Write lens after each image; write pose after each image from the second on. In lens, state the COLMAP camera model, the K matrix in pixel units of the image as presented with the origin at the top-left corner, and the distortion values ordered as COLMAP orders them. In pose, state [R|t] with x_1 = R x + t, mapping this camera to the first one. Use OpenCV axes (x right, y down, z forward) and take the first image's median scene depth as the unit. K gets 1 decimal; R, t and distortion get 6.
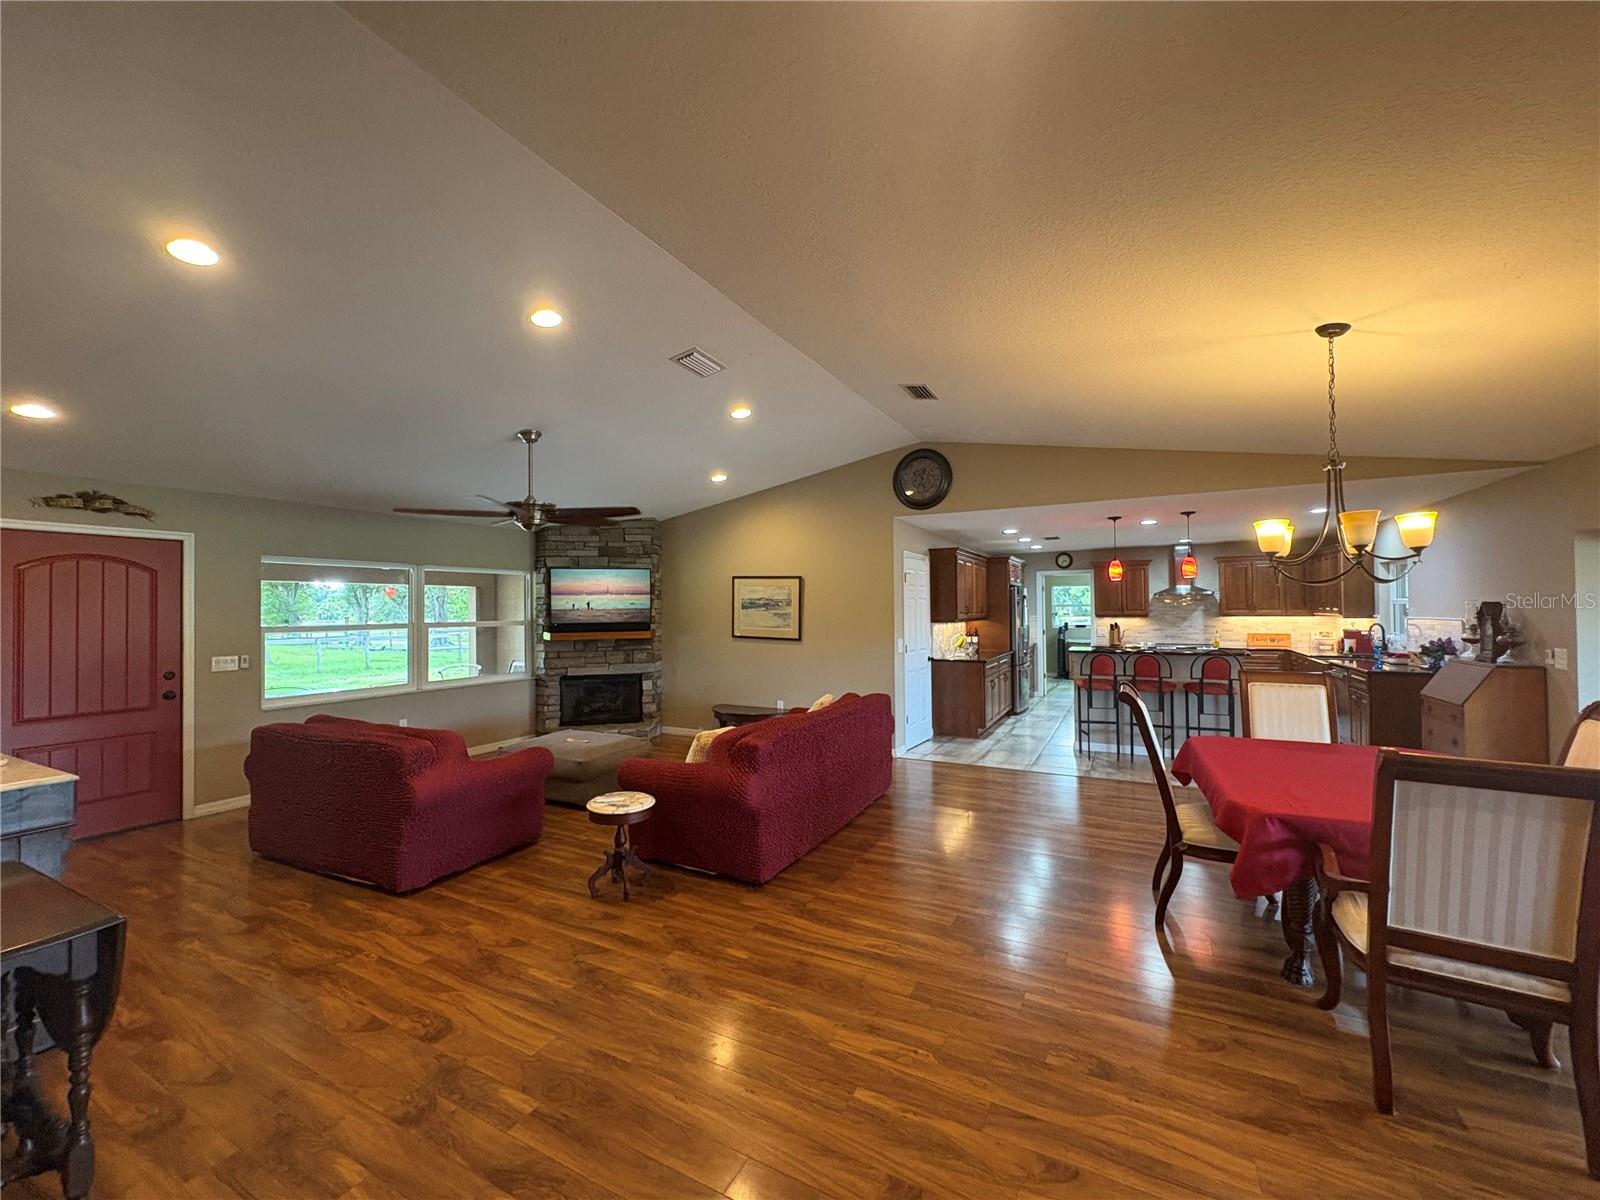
lens RADIAL K [[640.0, 0, 799.7], [0, 640.0, 601.4], [0, 0, 1]] dist [0.001080, 0.000605]
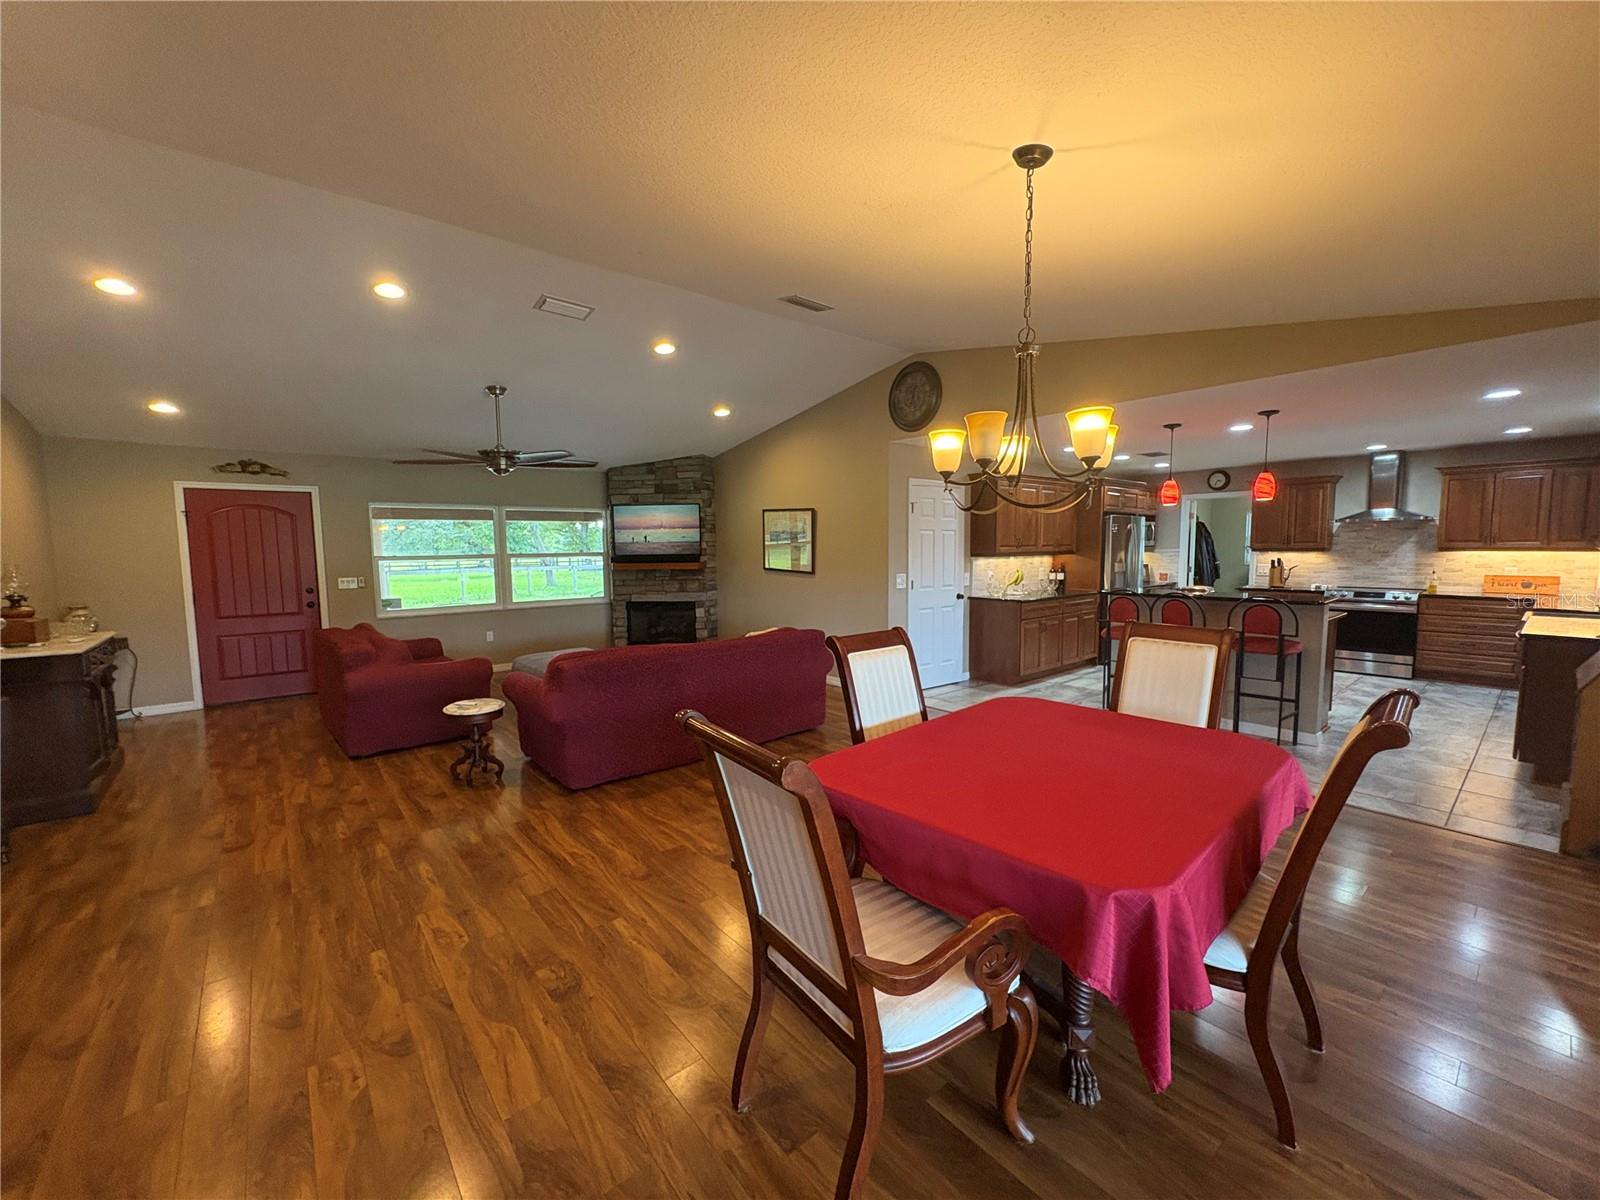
lens RADIAL K [[640.0, 0, 799.5], [0, 640.0, 603.2], [0, 0, 1]] dist [0.001080, 0.000605]
pose [[0.926438, 0.034931, -0.374823, 0.348929], [0.006234, 0.994126, 0.108052, -0.000895], [0.376396, -0.102440, 0.920778, 0.074150]]
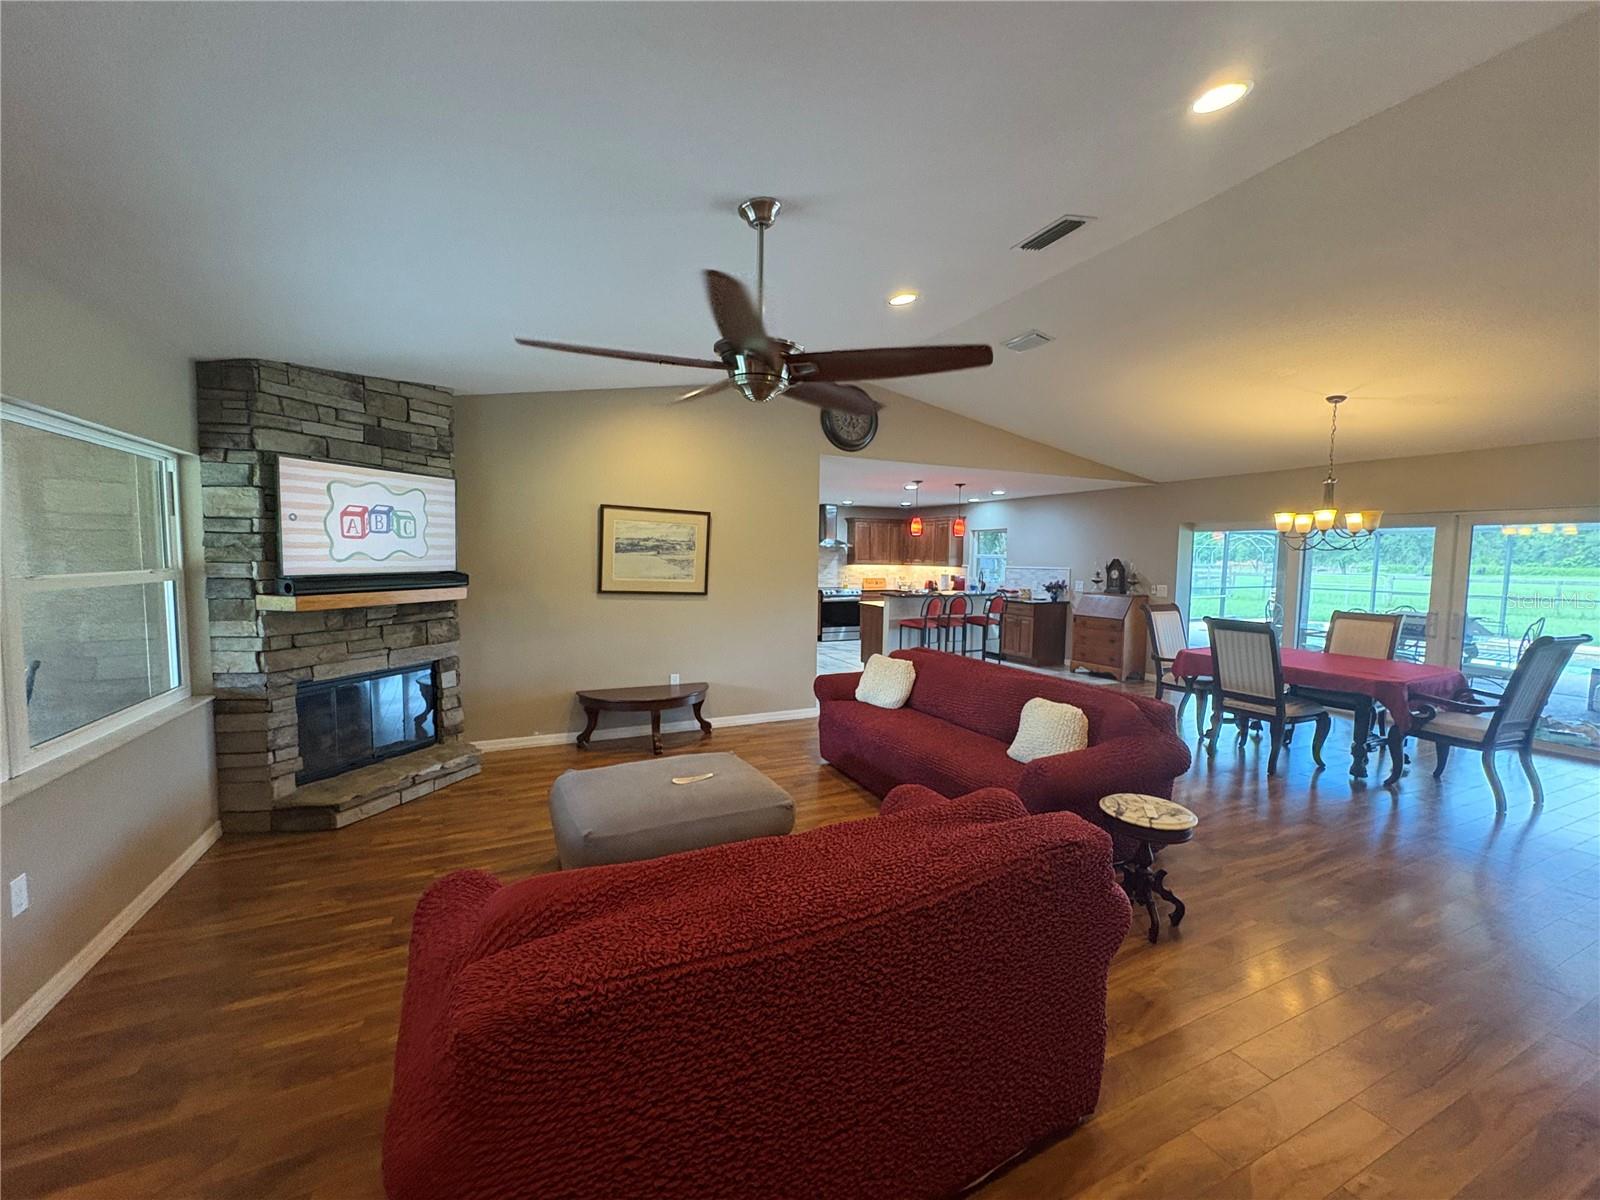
lens RADIAL K [[640.0, 0, 800.3], [0, 640.0, 601.4], [0, 0, 1]] dist [0.001080, 0.000605]
pose [[0.600483, -0.041238, 0.798574, -0.549666], [-0.027767, 0.996992, 0.072364, 0.009283], [-0.799156, -0.065627, 0.597531, 0.431816]]
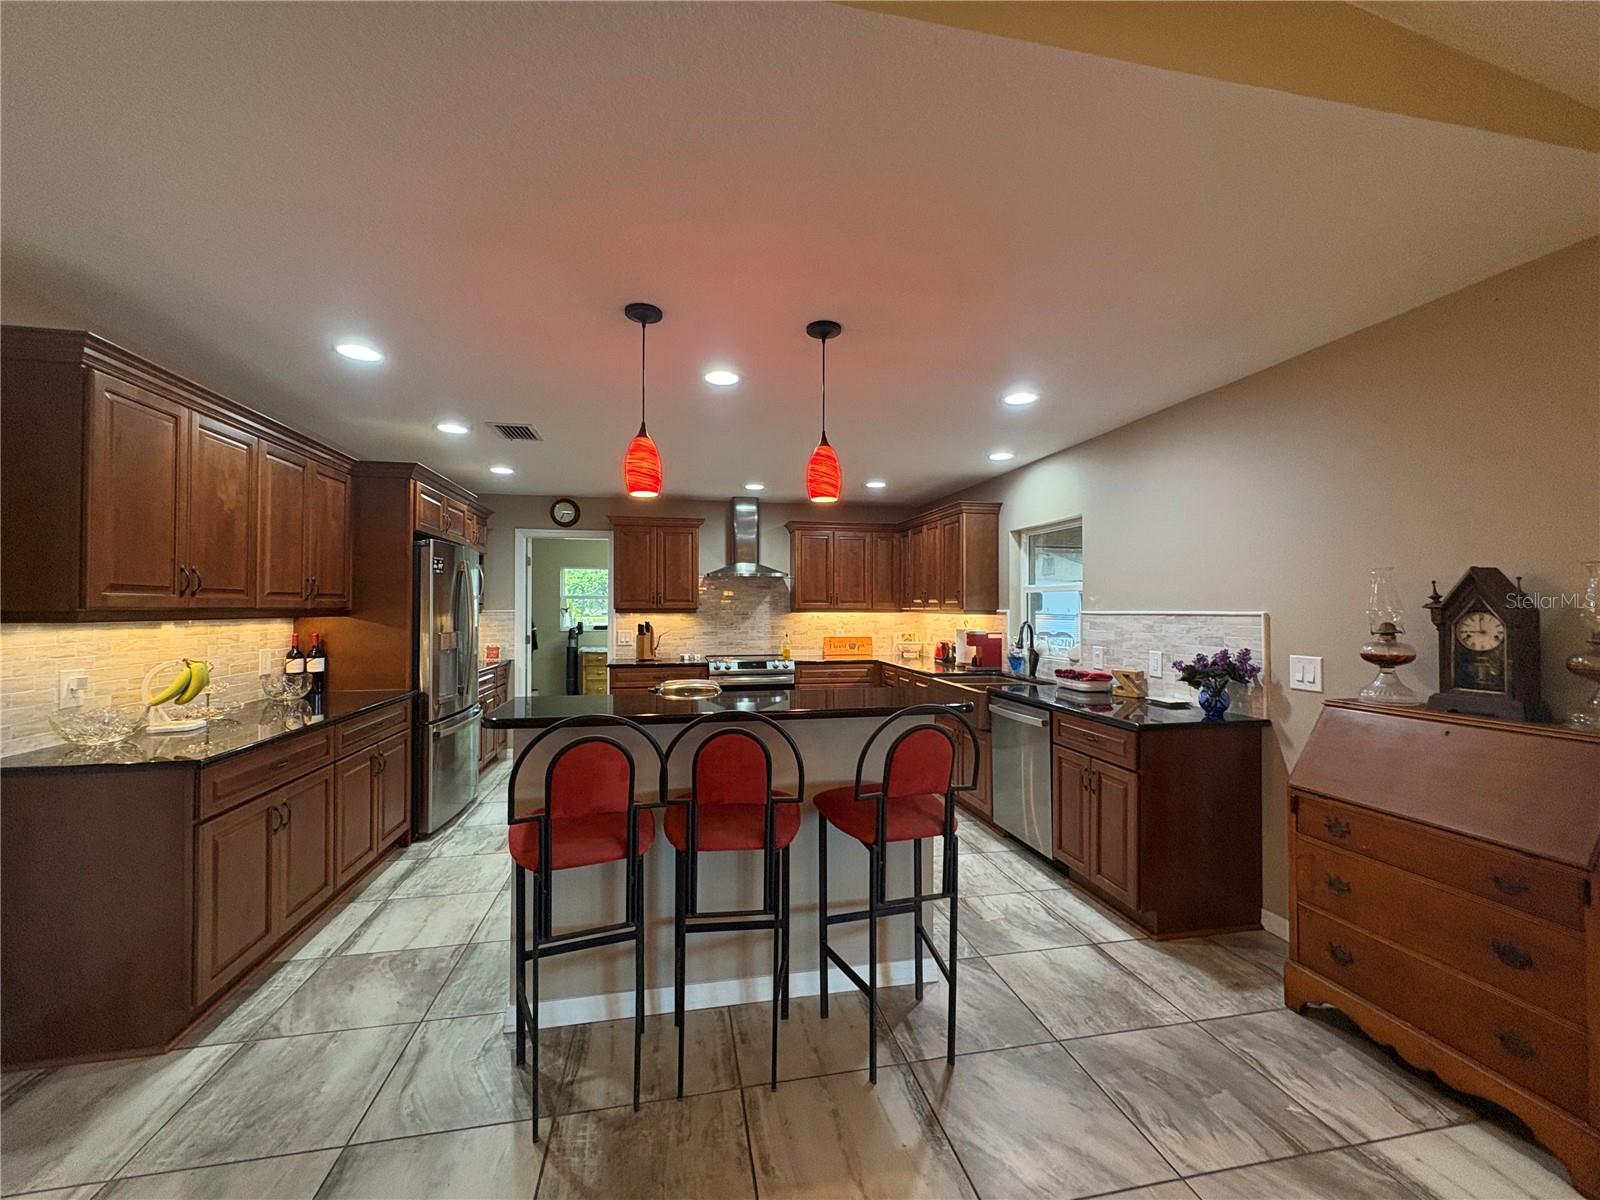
lens RADIAL K [[640.0, 0, 799.3], [0, 640.0, 602.3], [0, 0, 1]] dist [0.001080, 0.000605]
pose [[0.774070, 0.017715, 0.632852, 0.324885], [-0.018302, 0.999817, -0.005602, 0.022330], [-0.632835, -0.007246, 0.774252, 0.646153]]
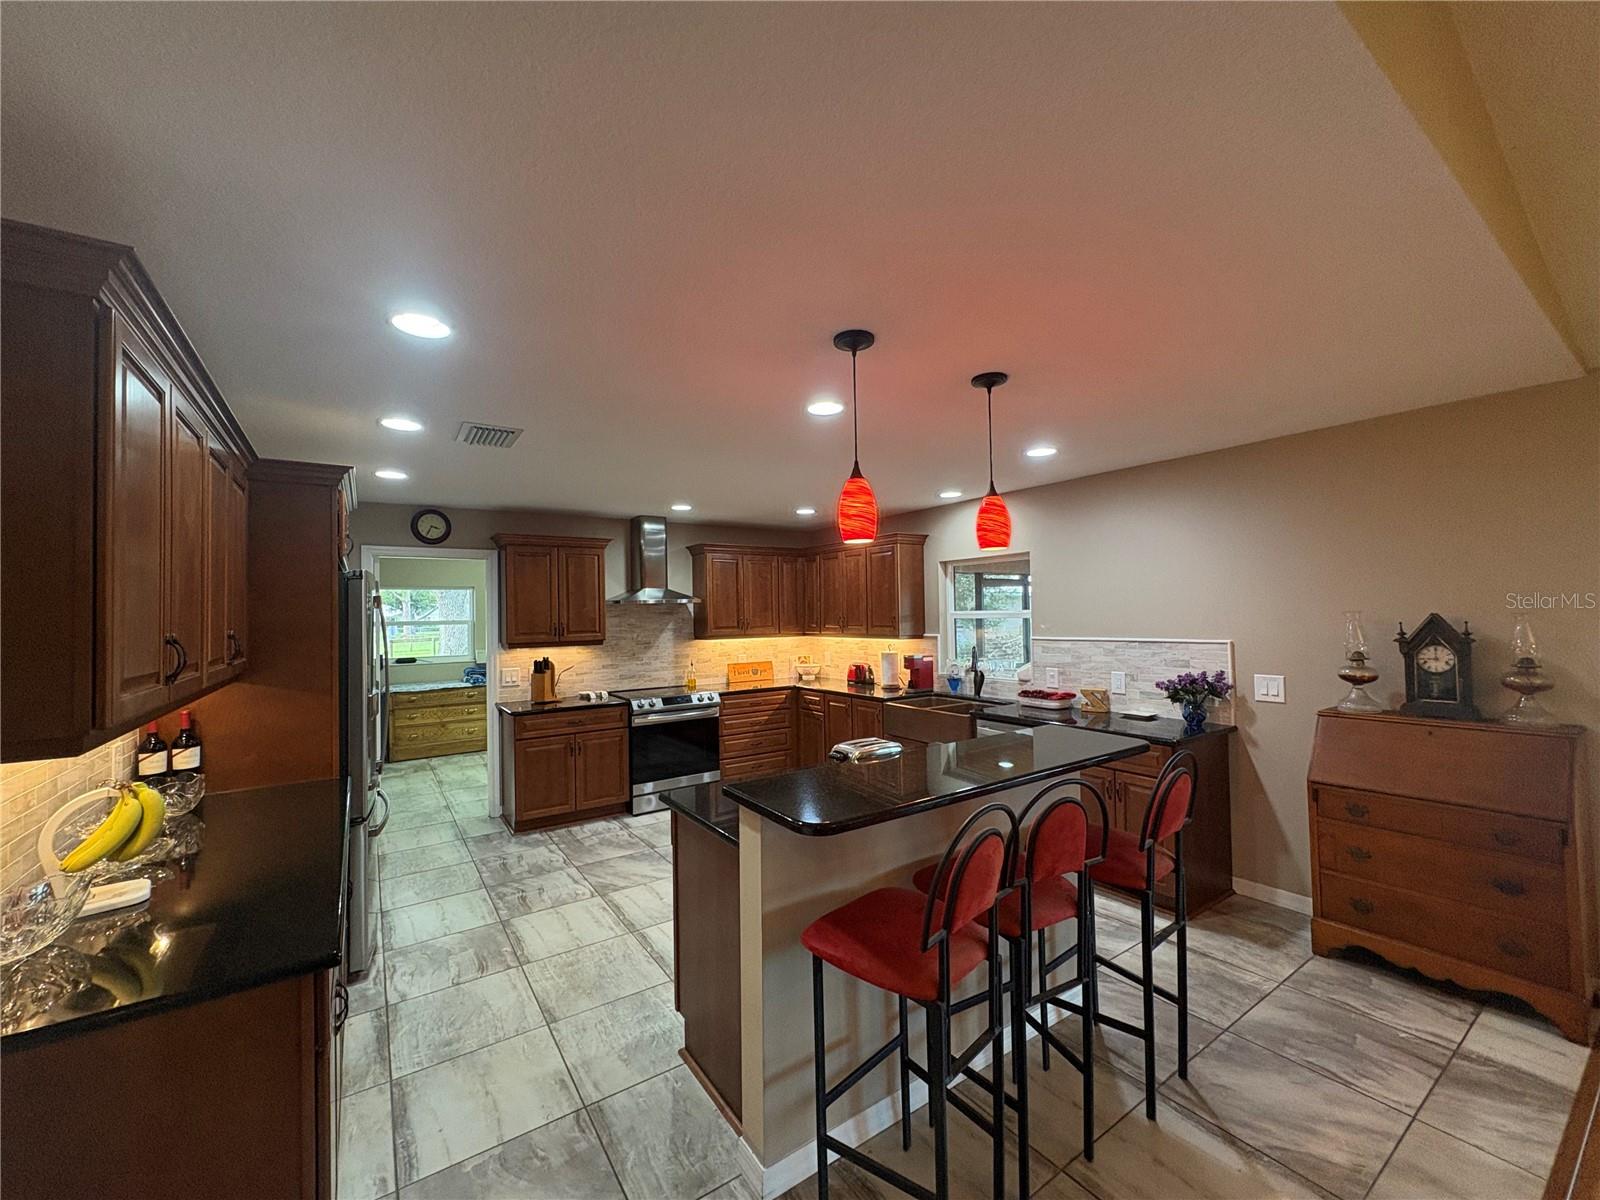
lens RADIAL K [[640.0, 0, 799.8], [0, 640.0, 602.9], [0, 0, 1]] dist [0.001080, 0.000605]
pose [[0.466811, 0.018197, 0.884170, 0.200270], [0.001827, 0.999766, -0.021540, 0.001800], [-0.884355, 0.011671, 0.466669, 0.833100]]
